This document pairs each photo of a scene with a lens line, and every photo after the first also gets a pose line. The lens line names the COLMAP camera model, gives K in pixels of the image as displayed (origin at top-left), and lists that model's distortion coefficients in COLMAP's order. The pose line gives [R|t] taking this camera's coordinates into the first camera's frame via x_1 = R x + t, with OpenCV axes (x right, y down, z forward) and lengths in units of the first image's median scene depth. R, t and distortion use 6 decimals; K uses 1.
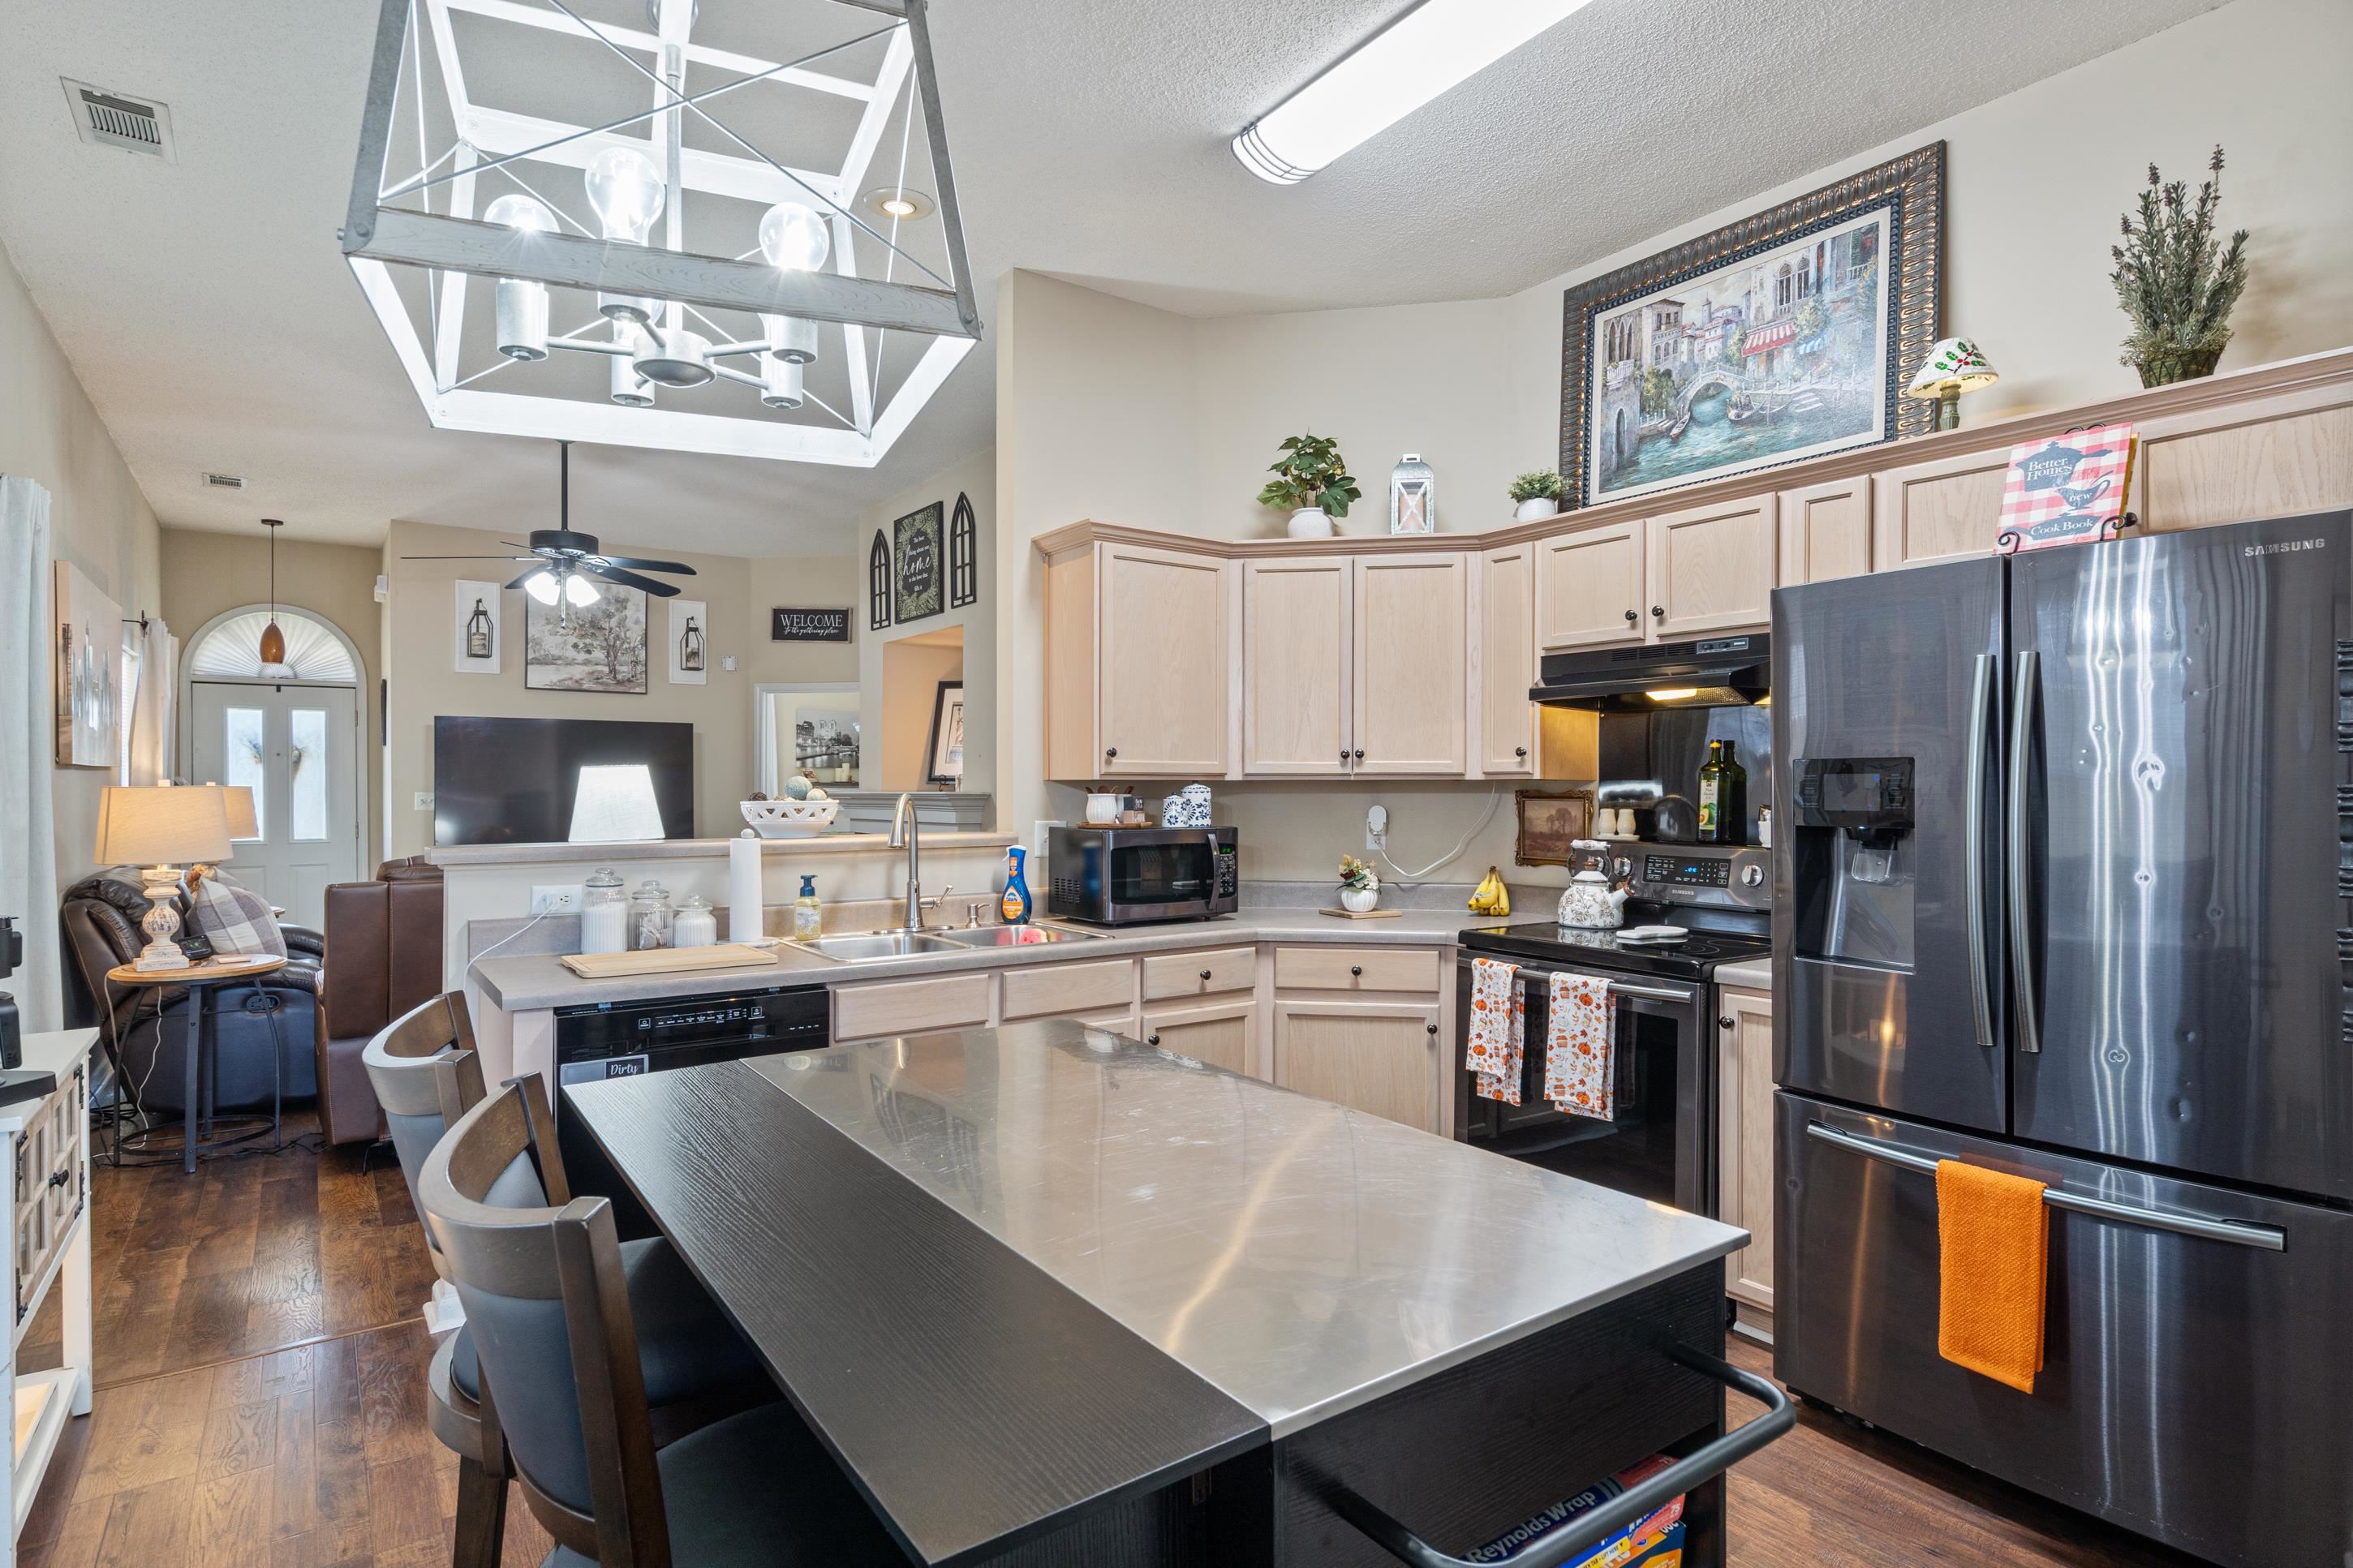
lens RADIAL K [[1196.7, 0, 1176.5], [0, 1196.7, 784.0], [0, 0, 1]] dist [-0.002173, -0.000172]
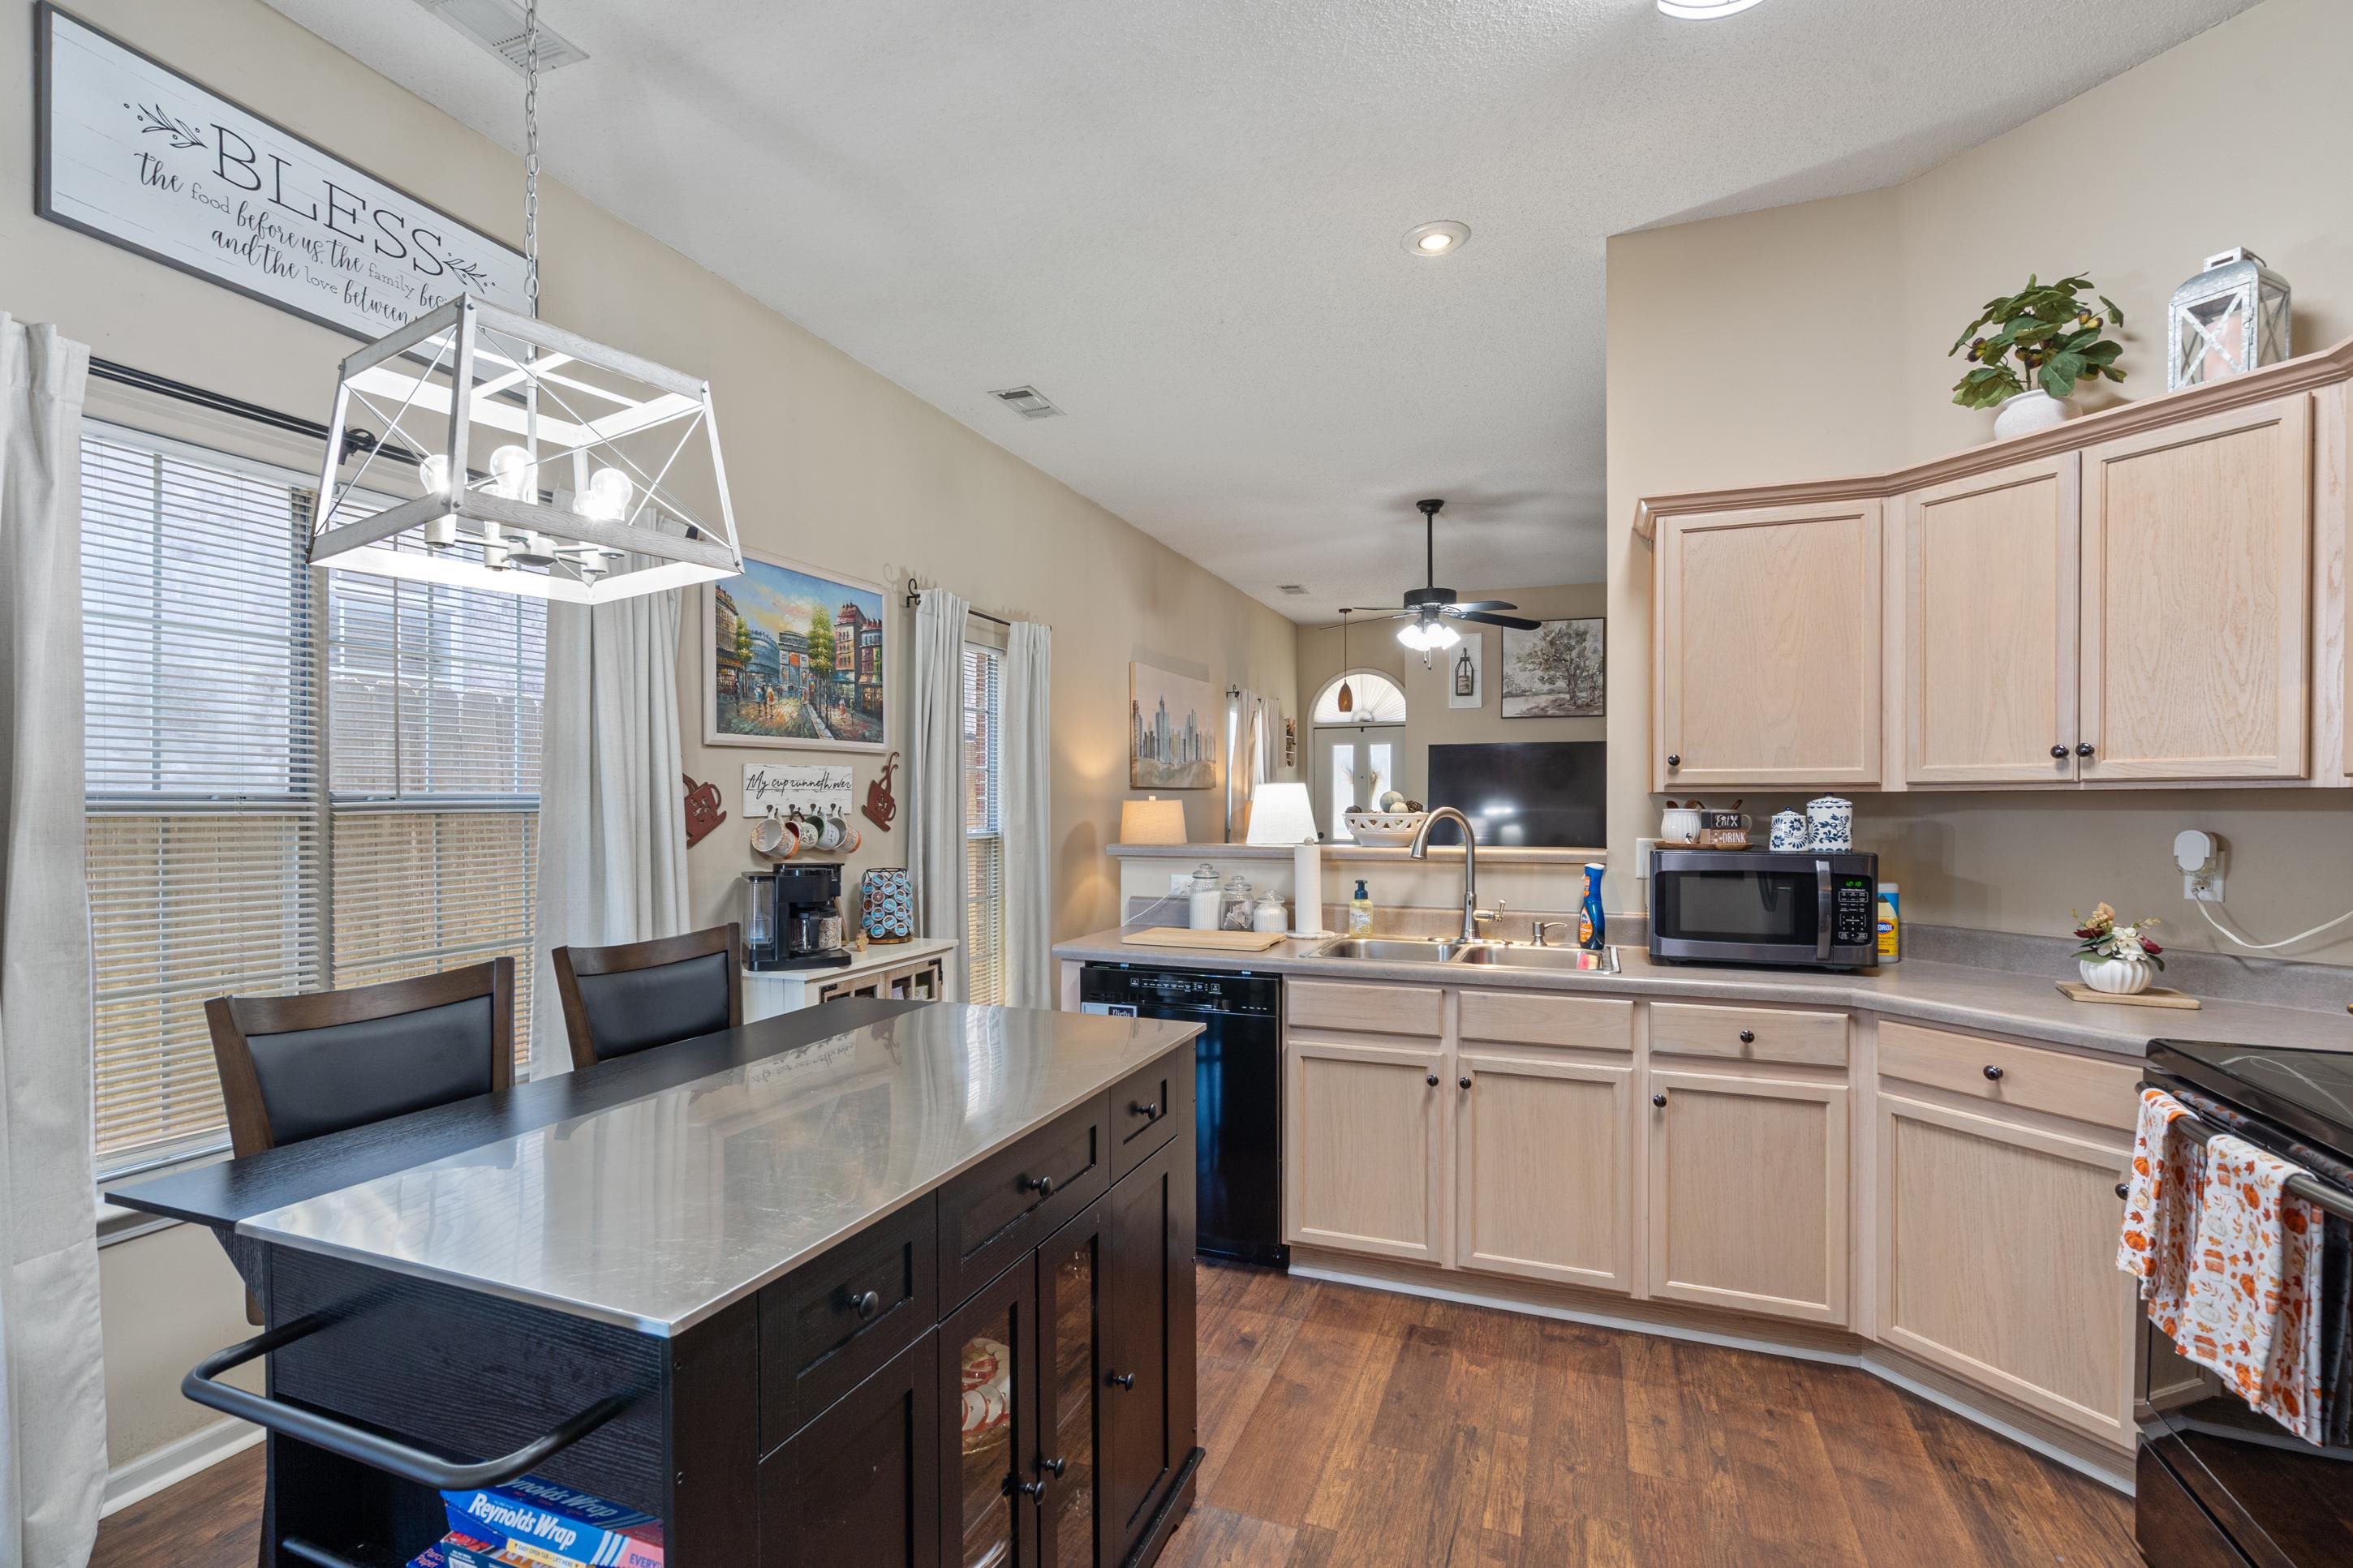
lens RADIAL K [[1096.2, 0, 1170.1], [0, 1096.2, 797.0], [0, 0, 1]] dist [-0.000286, 0.000111]
pose [[0.541519, -0.003320, -0.840682, 0.407784], [0.002648, 0.999994, -0.002243, 0.000644], [0.840684, -0.001012, 0.541525, 0.268291]]
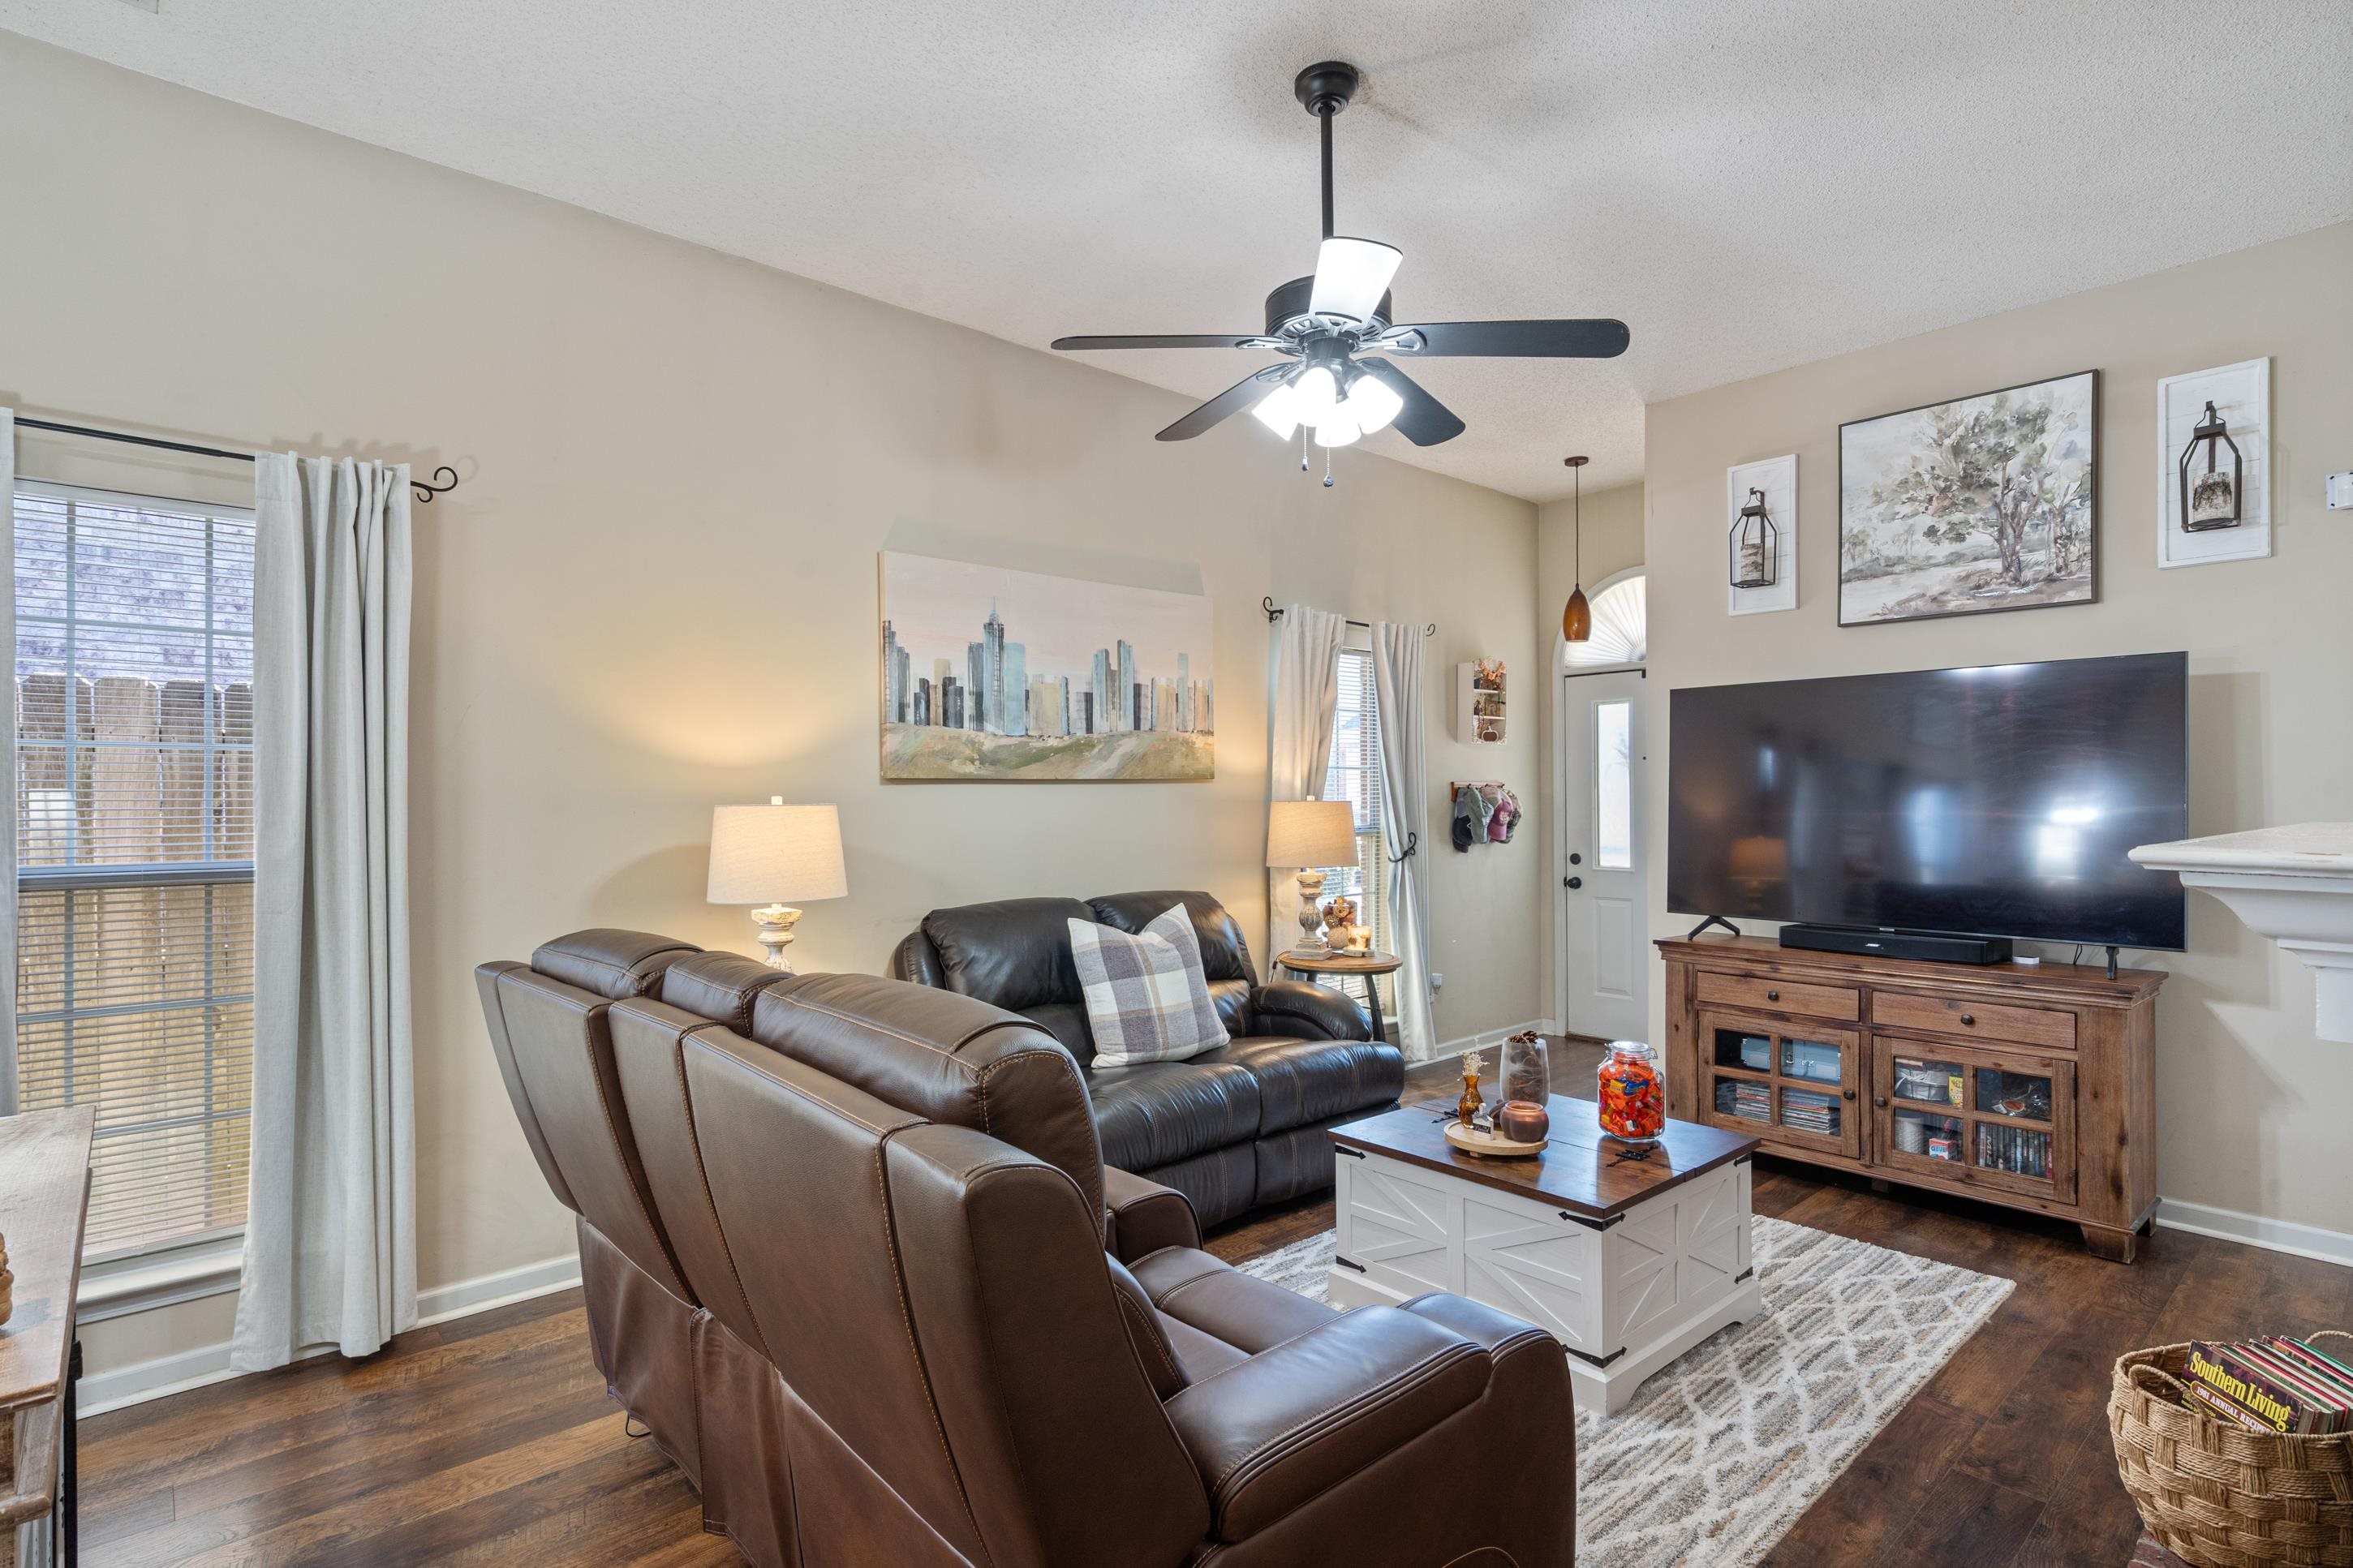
lens RADIAL K [[1173.3, 0, 1176.5], [0, 1173.3, 784.0], [0, 0, 1]] dist [0.002858, 0.000537]
pose [[0.092840, -0.016558, -0.995543, -0.050574], [0.004658, 0.999858, -0.016195, 0.003331], [0.995670, -0.003134, 0.092904, 1.323140]]
